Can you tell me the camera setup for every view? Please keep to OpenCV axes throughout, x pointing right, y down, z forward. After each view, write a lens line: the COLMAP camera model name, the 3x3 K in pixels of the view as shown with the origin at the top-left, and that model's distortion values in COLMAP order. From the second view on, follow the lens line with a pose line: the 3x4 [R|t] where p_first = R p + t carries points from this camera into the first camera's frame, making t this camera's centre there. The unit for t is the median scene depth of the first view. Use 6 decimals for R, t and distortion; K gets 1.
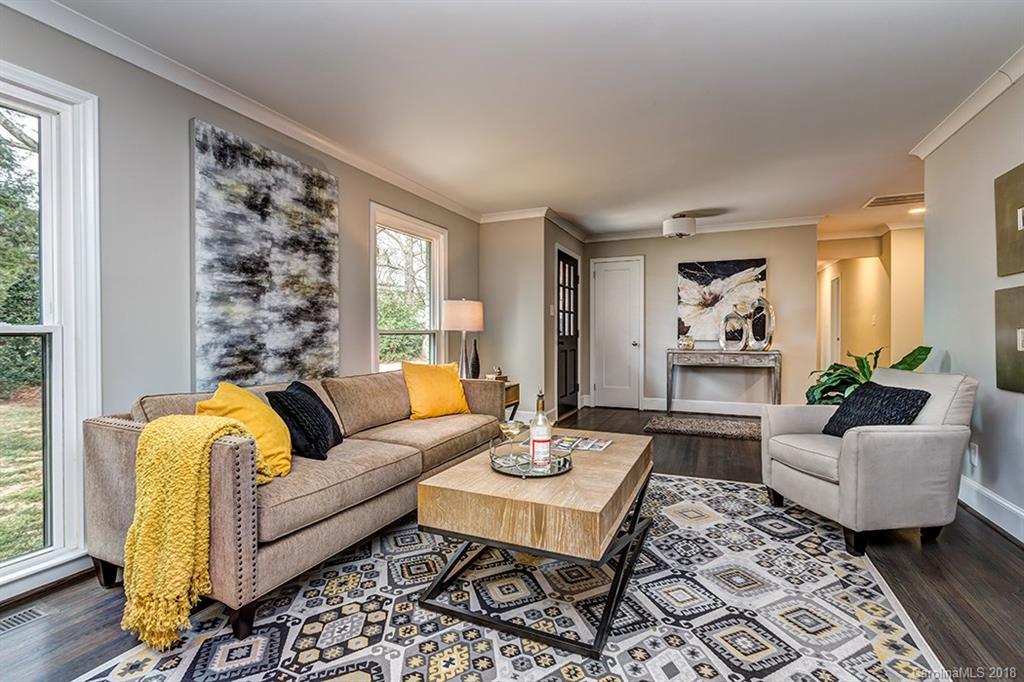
lens RADIAL K [[465.9, 0, 510.4], [0, 465.9, 339.5], [0, 0, 1]] dist [0.000172, -0.001473]
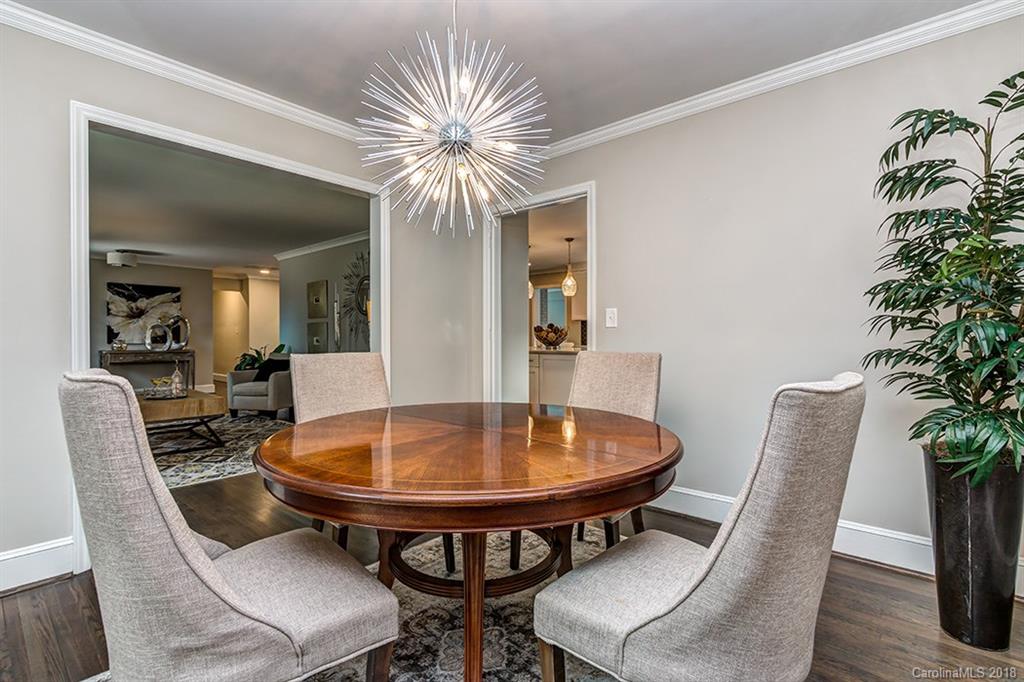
lens RADIAL K [[465.9, 0, 512.9], [0, 465.9, 339.2], [0, 0, 1]] dist [0.000172, -0.001473]
pose [[0.283929, -0.002267, 0.958843, -1.649530], [0.012512, 0.999921, -0.001341, 0.014589], [-0.958764, 0.012378, 0.283935, -1.244924]]
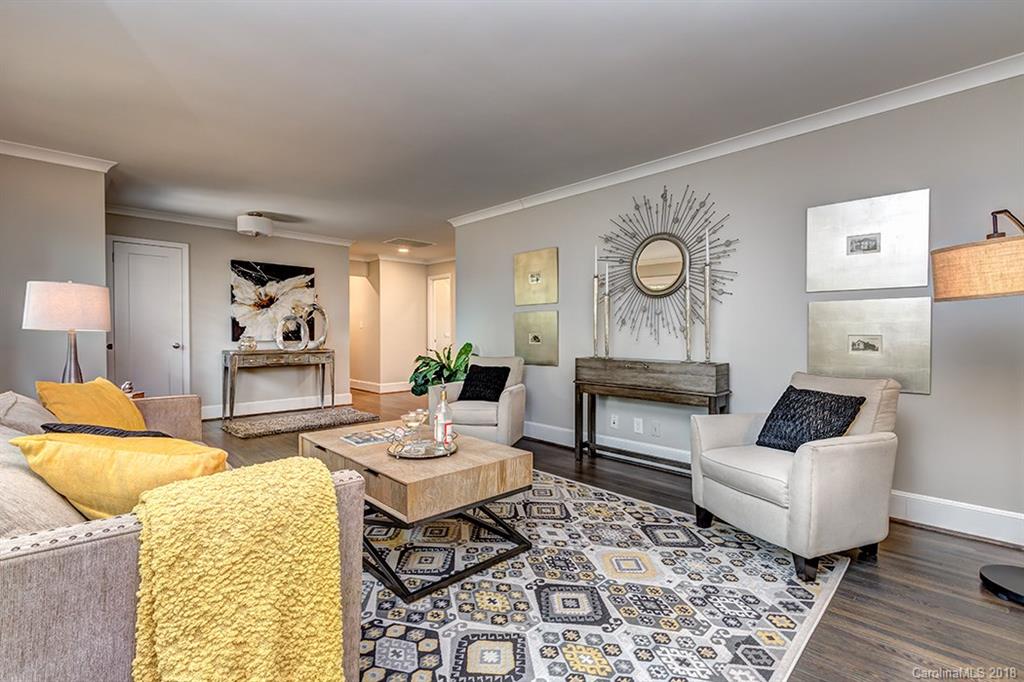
lens RADIAL K [[465.9, 0, 513.6], [0, 465.9, 342.8], [0, 0, 1]] dist [0.000172, -0.001473]
pose [[0.371897, -0.015428, 0.928146, -0.951554], [0.008123, 0.999878, 0.013365, -0.010335], [-0.928239, 0.002569, 0.371977, 0.364650]]
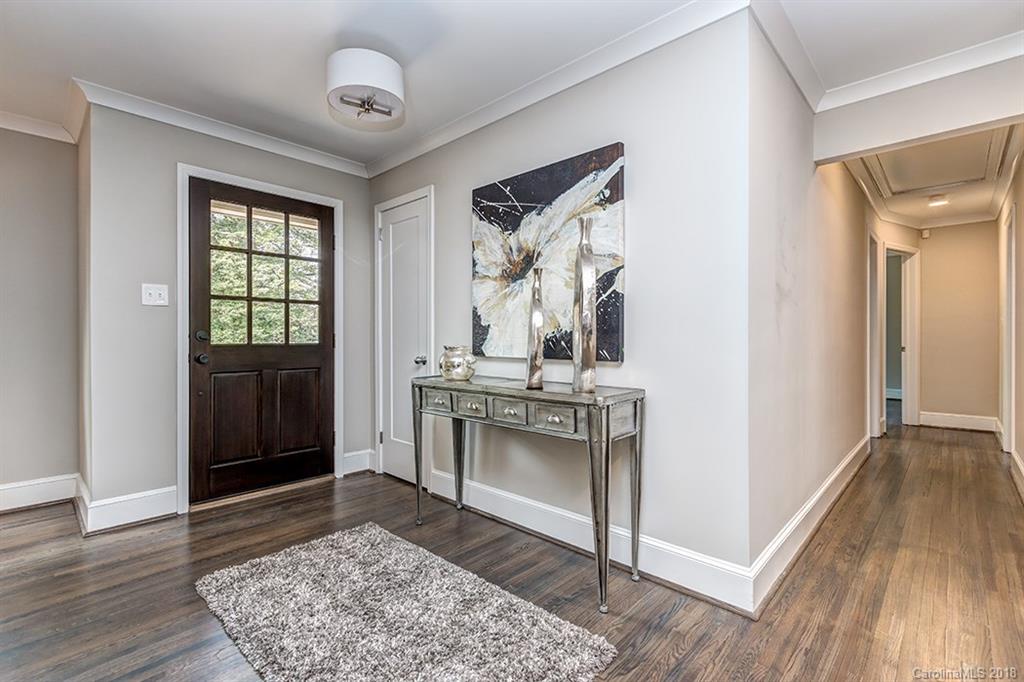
lens RADIAL K [[465.9, 0, 510.5], [0, 465.9, 343.1], [0, 0, 1]] dist [0.000172, -0.001473]
pose [[0.942240, 0.002239, -0.334930, 1.711006], [-0.002731, 0.999996, -0.000997, -0.033026], [0.334926, 0.001854, 0.942242, 1.781422]]
